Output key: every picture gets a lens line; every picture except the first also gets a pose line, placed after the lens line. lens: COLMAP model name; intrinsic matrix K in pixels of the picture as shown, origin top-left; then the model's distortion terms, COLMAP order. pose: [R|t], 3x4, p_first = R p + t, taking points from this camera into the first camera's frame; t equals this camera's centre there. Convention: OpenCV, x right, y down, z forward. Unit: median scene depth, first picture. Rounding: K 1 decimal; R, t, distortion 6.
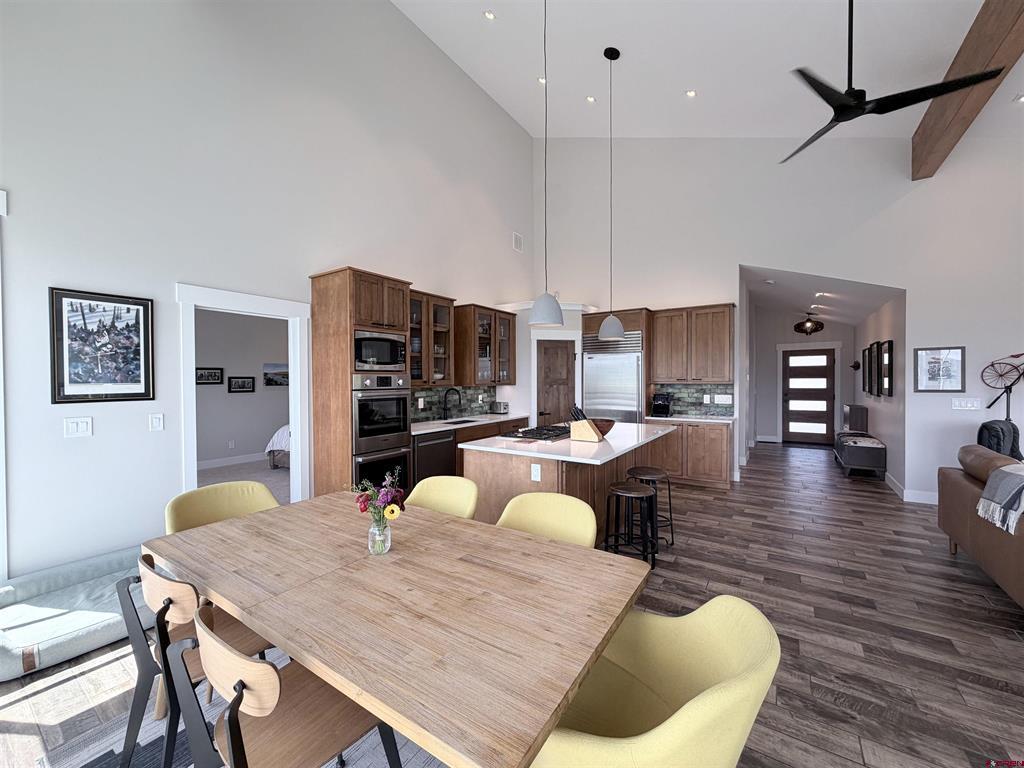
lens RADIAL K [[407.6, 0, 506.6], [0, 407.6, 387.3], [0, 0, 1]] dist [-0.000196, 0.000425]
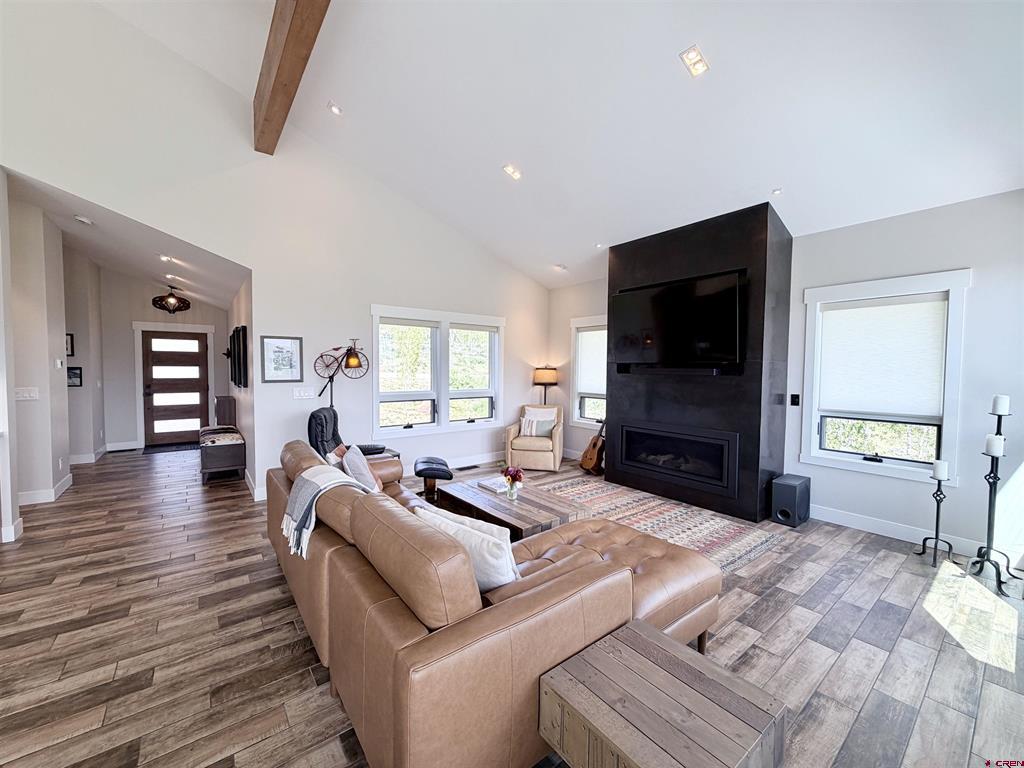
lens RADIAL K [[407.6, 0, 508.8], [0, 407.6, 384.0], [0, 0, 1]] dist [-0.000196, 0.000425]
pose [[0.313374, -0.026420, 0.949262, 0.205917], [0.006475, 0.999649, 0.025685, -0.003819], [-0.949608, -0.001903, 0.313435, 0.121354]]
